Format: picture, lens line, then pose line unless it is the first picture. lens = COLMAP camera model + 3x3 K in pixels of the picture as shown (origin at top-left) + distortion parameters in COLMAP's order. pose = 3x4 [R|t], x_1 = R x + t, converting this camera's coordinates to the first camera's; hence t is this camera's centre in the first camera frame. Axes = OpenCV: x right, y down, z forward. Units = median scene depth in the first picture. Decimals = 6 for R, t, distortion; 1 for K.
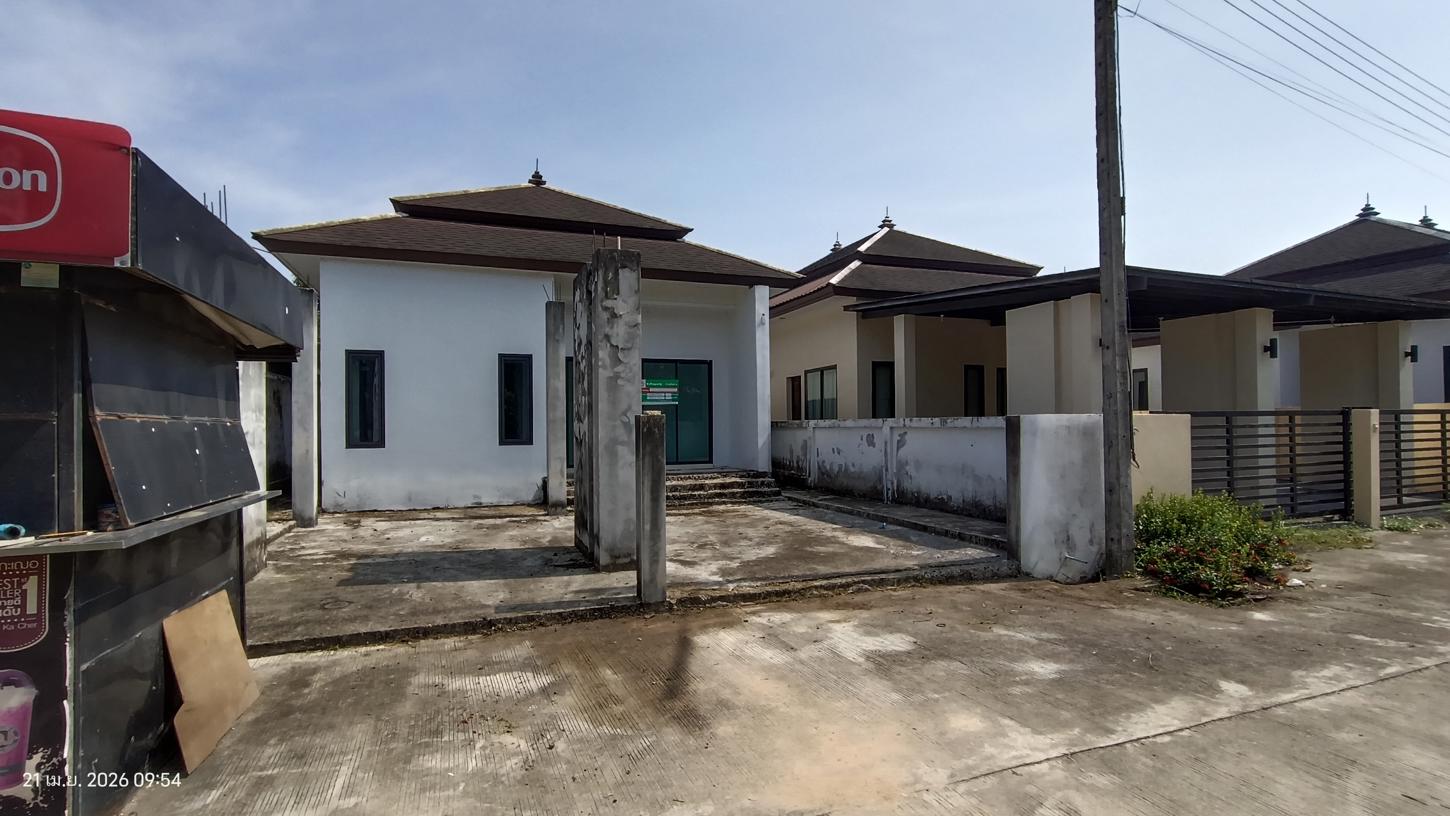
lens RADIAL K [[667.0, 0, 710.0], [0, 667.0, 412.7], [0, 0, 1]] dist [-0.007821, 0.000668]
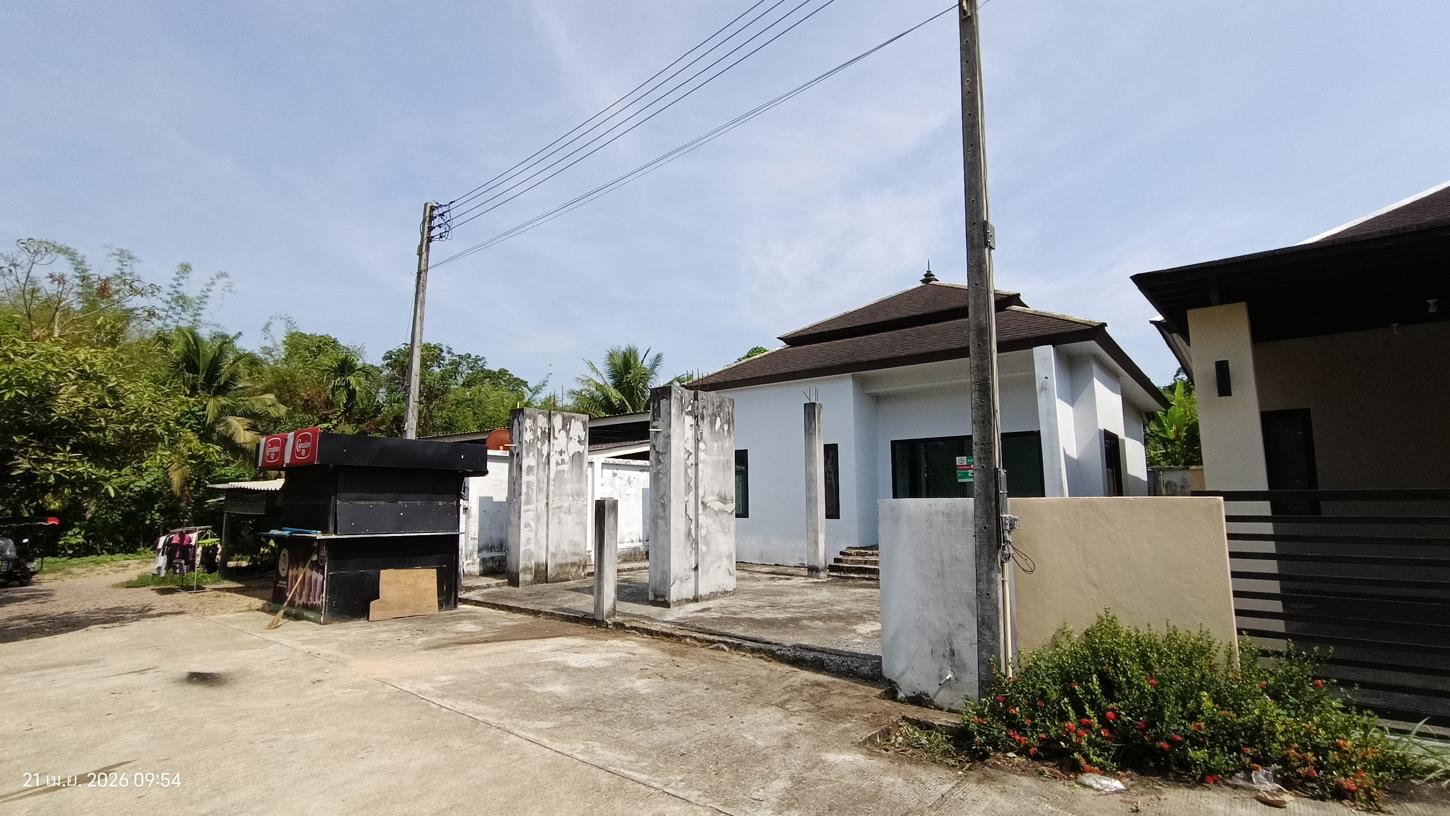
lens RADIAL K [[667.0, 0, 710.0], [0, 667.0, 412.7], [0, 0, 1]] dist [-0.007821, 0.000668]
pose [[0.494045, -0.106879, -0.862842, 1.506677], [0.015232, 0.993327, -0.114321, -0.017257], [0.869303, 0.043337, 0.492376, 0.451431]]
